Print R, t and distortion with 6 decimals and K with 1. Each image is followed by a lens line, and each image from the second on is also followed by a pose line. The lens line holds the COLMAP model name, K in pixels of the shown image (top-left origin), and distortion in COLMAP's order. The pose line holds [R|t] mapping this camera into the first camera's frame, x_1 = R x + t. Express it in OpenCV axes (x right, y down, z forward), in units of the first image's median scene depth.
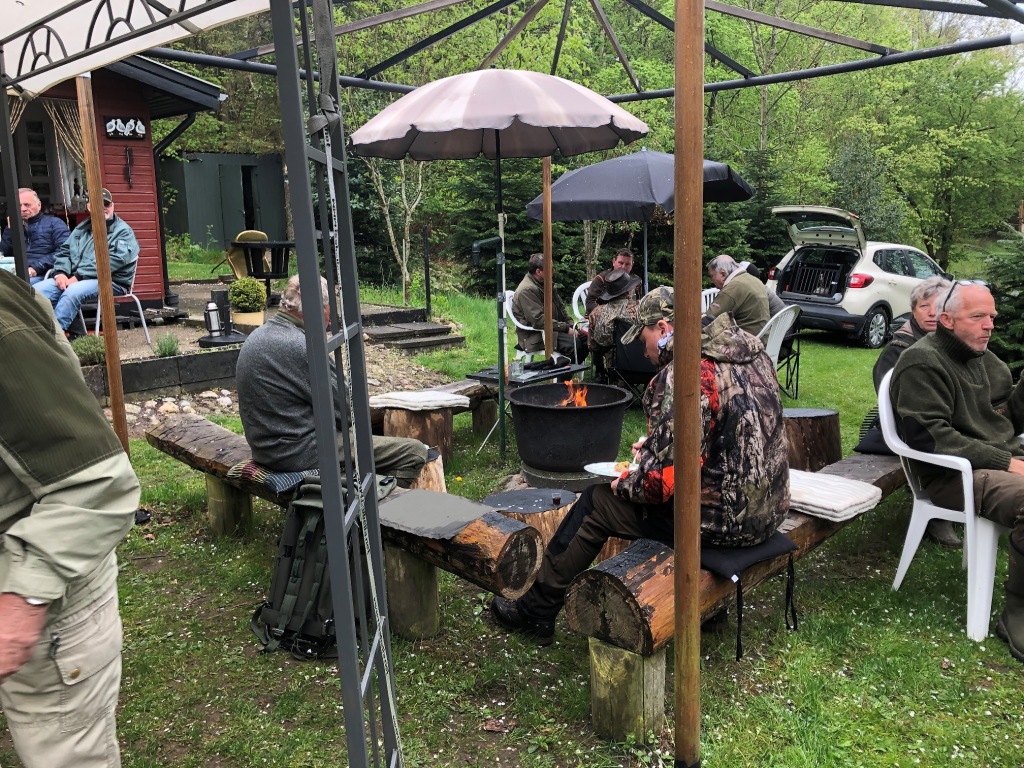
lens RADIAL K [[828.3, 0, 517.2], [0, 828.3, 378.3], [0, 0, 1]] dist [0.037887, -0.046408]
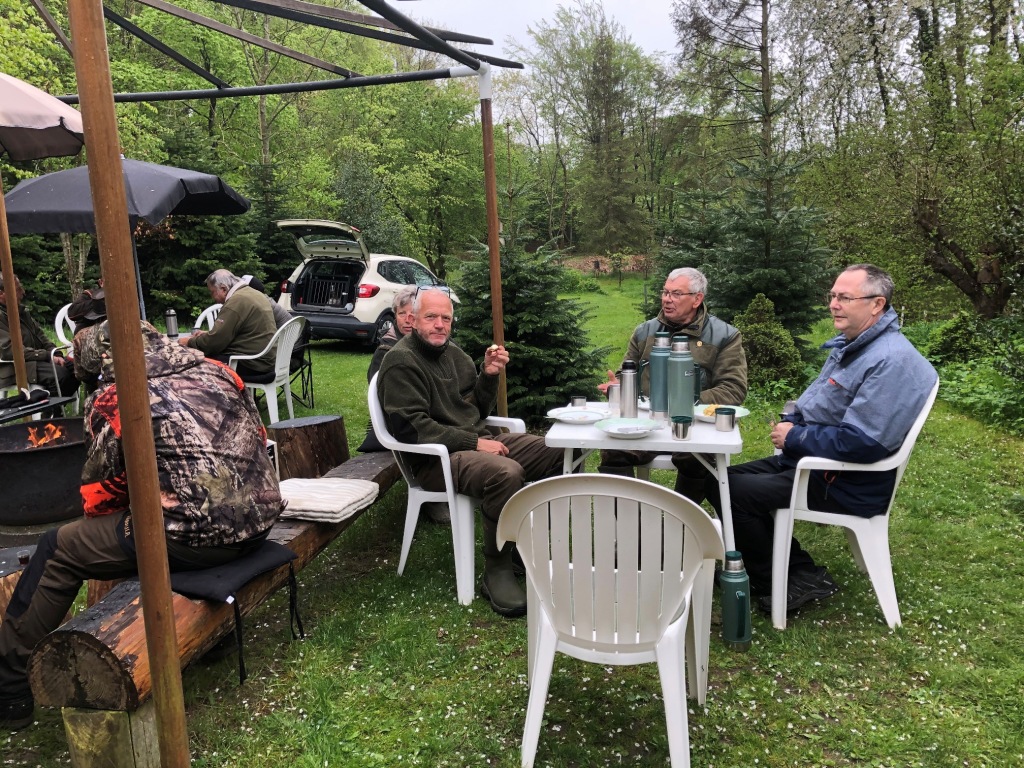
lens RADIAL K [[828.3, 0, 517.2], [0, 828.3, 378.3], [0, 0, 1]] dist [0.037887, -0.046408]
pose [[0.853960, -0.093556, 0.511860, 0.045191], [0.102318, 0.994690, 0.011105, 0.003976], [-0.510181, 0.042890, 0.858997, -0.004756]]
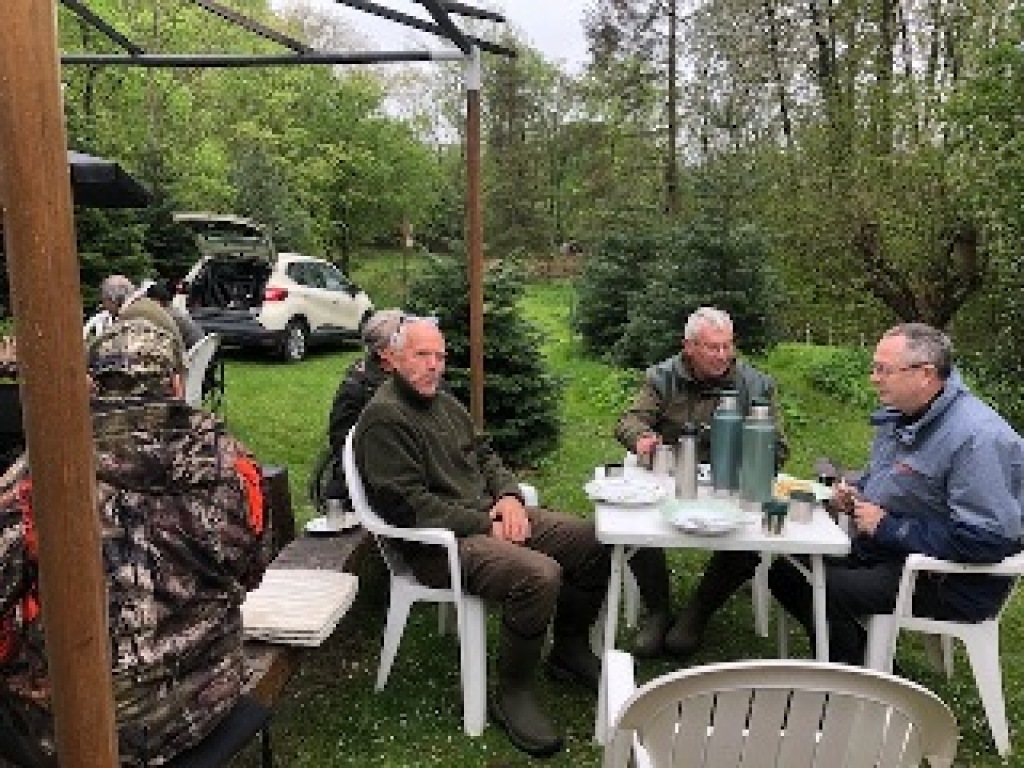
lens RADIAL K [[809.5, 0, 514.0], [0, 809.5, 368.3], [0, 0, 1]] dist [0.013075, -0.001200]
pose [[0.771274, -0.077897, 0.631719, 0.052516], [0.083796, 0.996271, 0.020543, -0.056398], [-0.630964, 0.037091, 0.774925, 0.209447]]
